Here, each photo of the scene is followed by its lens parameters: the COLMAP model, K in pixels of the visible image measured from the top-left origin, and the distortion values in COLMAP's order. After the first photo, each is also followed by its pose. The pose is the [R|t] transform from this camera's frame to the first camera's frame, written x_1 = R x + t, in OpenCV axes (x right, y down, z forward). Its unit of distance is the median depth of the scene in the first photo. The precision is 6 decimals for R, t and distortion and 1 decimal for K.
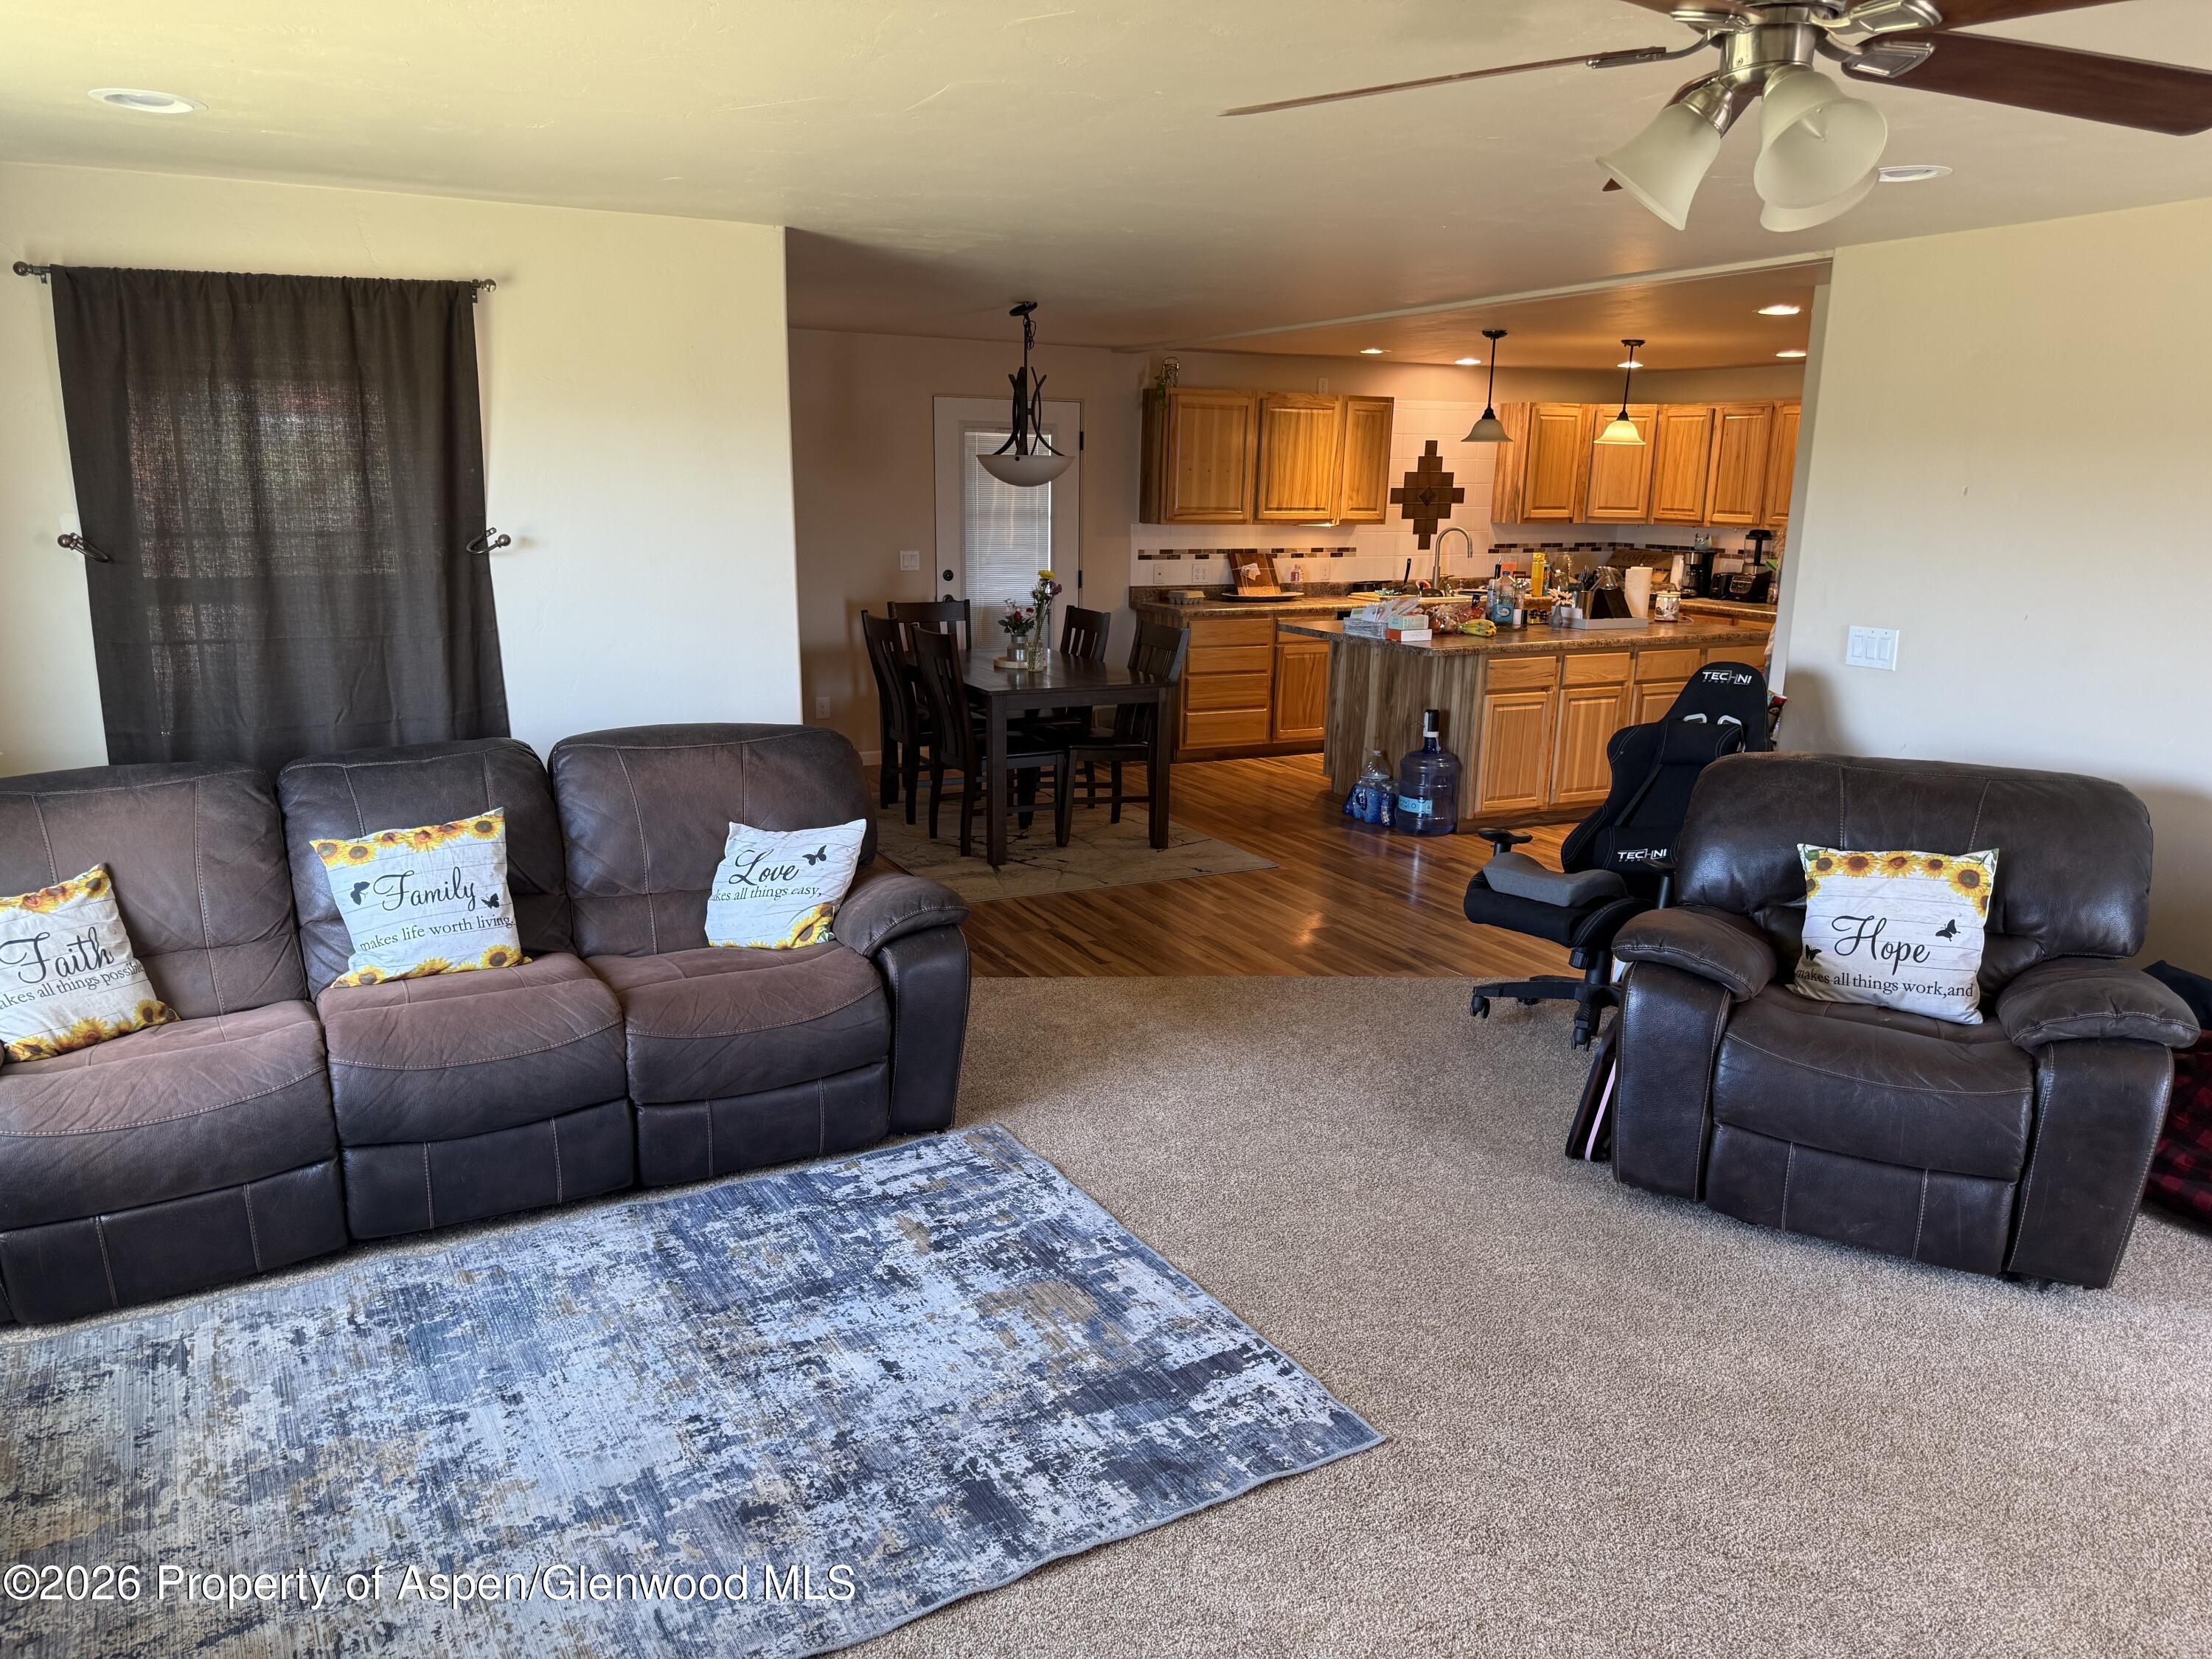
lens RADIAL K [[1557.7, 0, 1101.8], [0, 1557.7, 842.2], [0, 0, 1]] dist [0.074851, -0.109331]
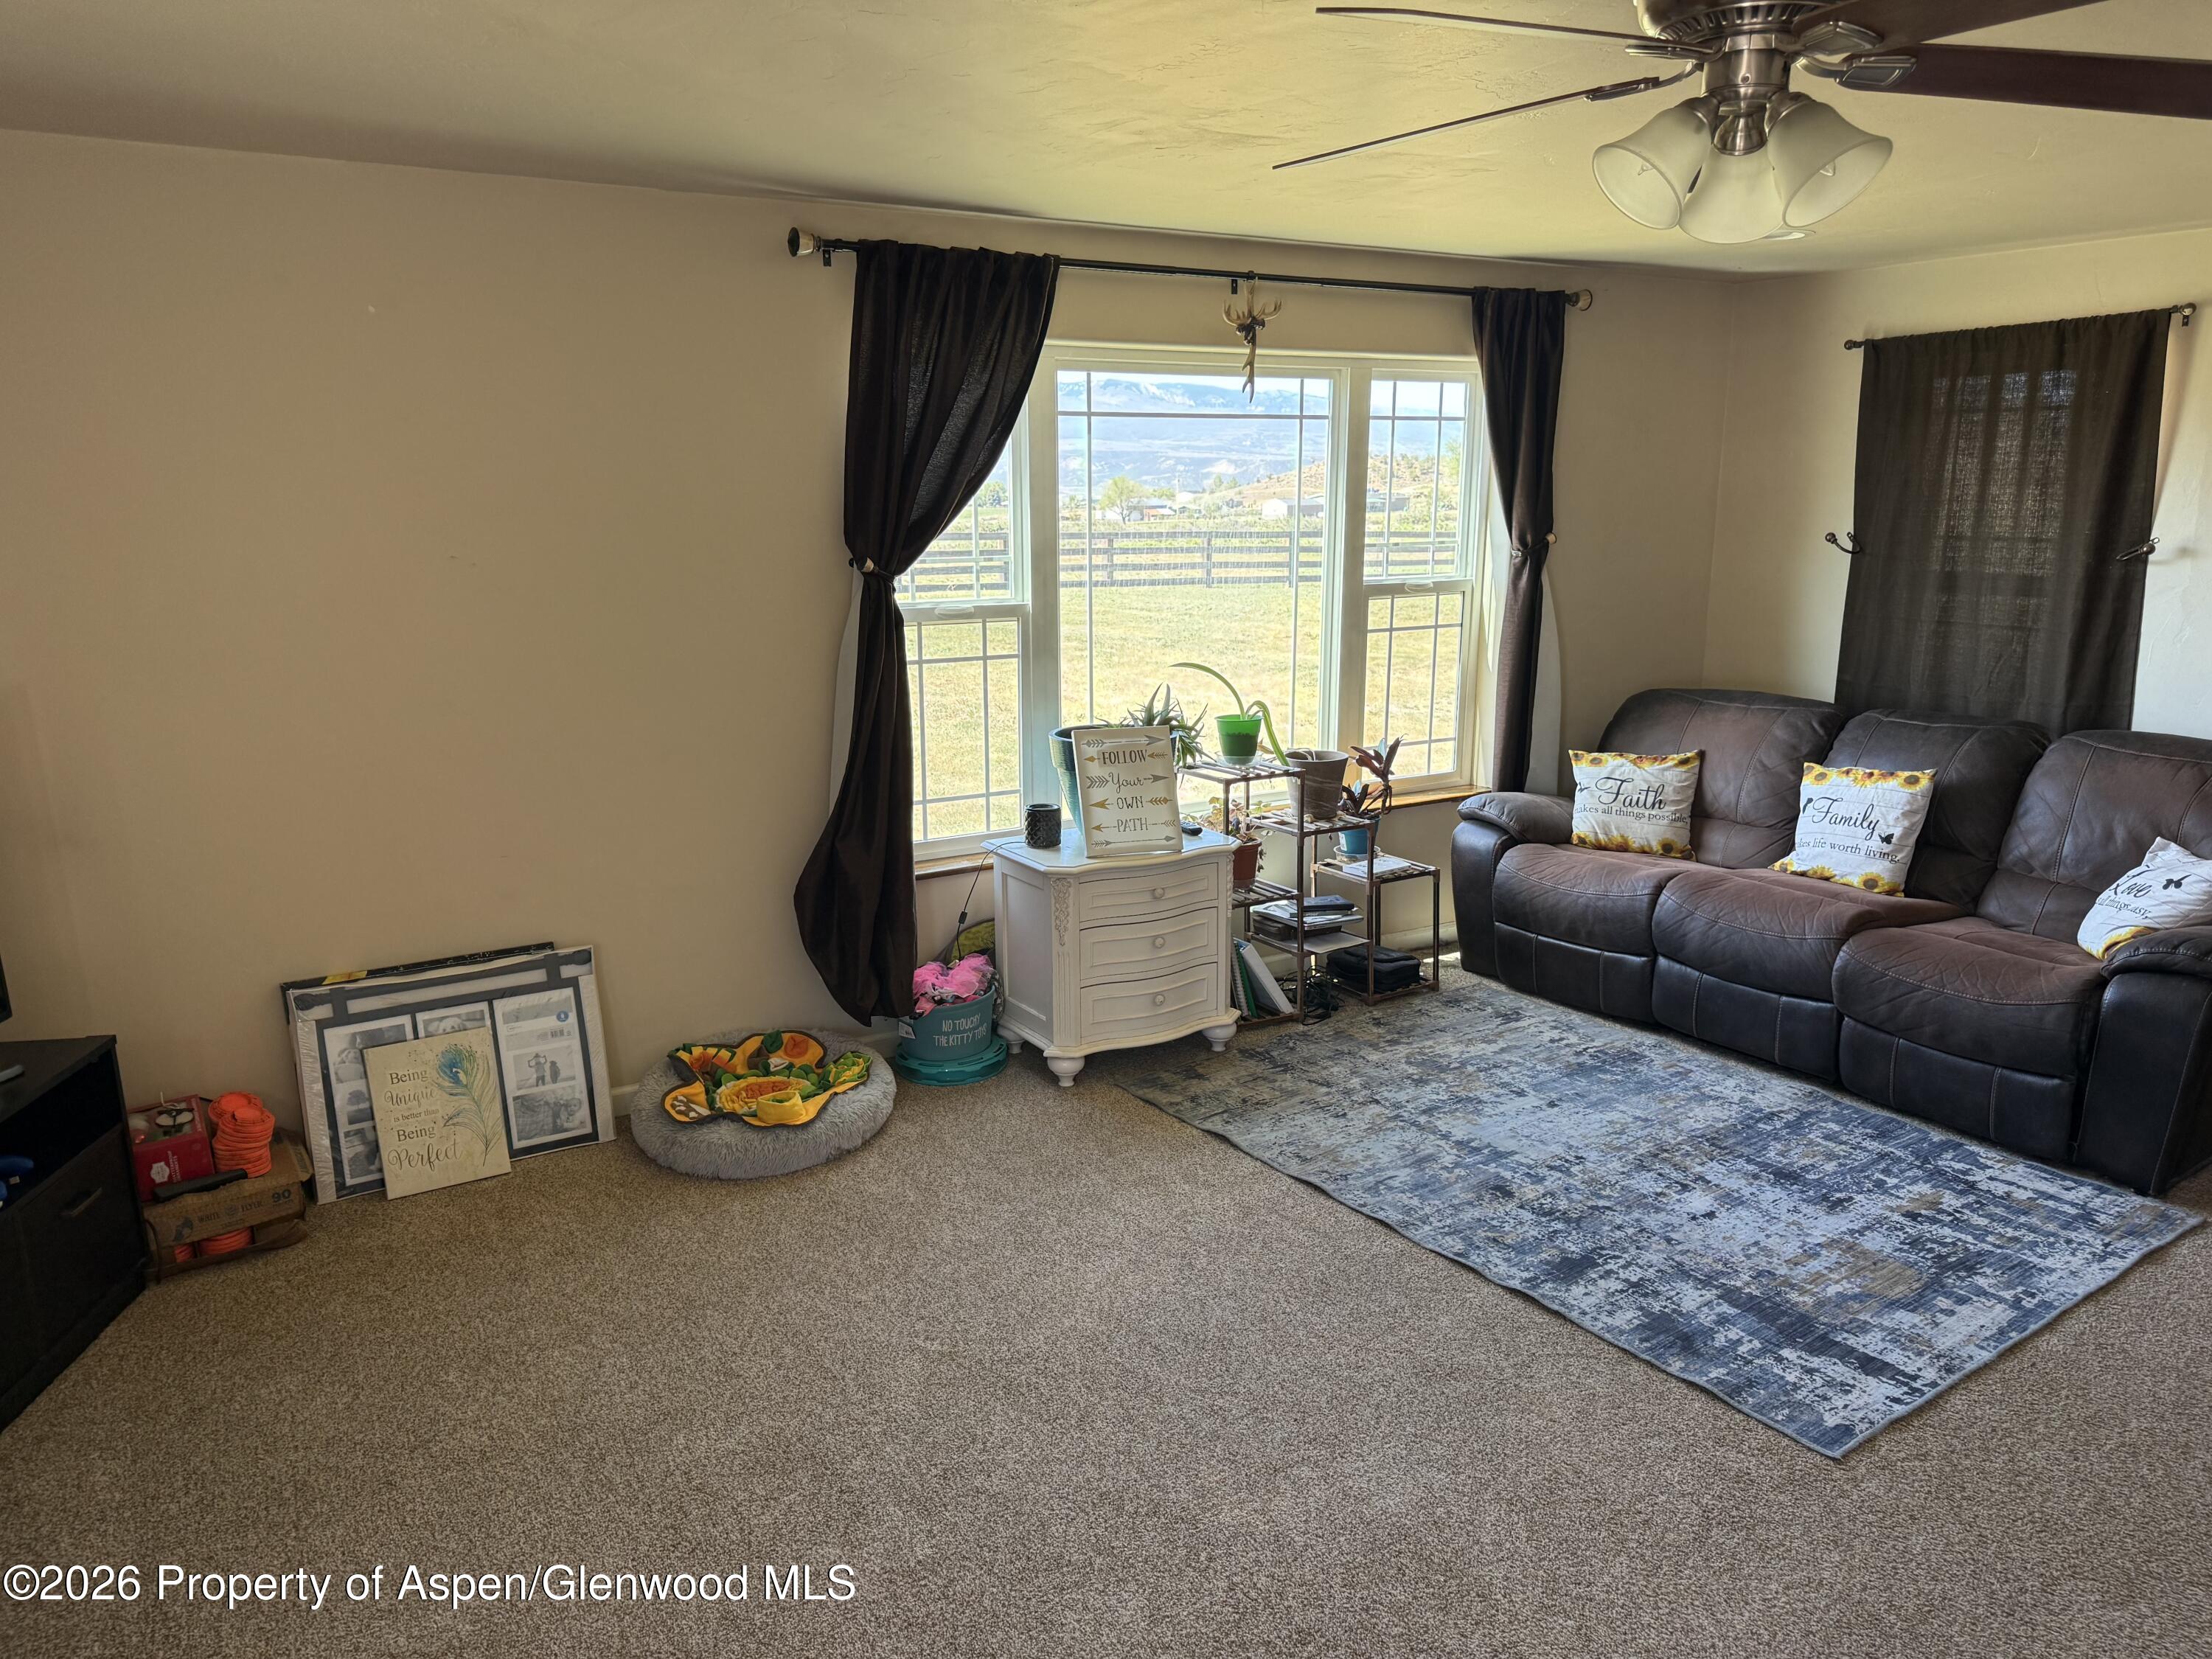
lens RADIAL K [[1557.7, 0, 1101.8], [0, 1557.7, 842.2], [0, 0, 1]] dist [0.074851, -0.109331]
pose [[0.100220, 0.217783, -0.970838, 0.842985], [-0.229388, 0.954522, 0.190443, -0.060059], [0.968162, 0.203613, 0.145619, 0.276818]]
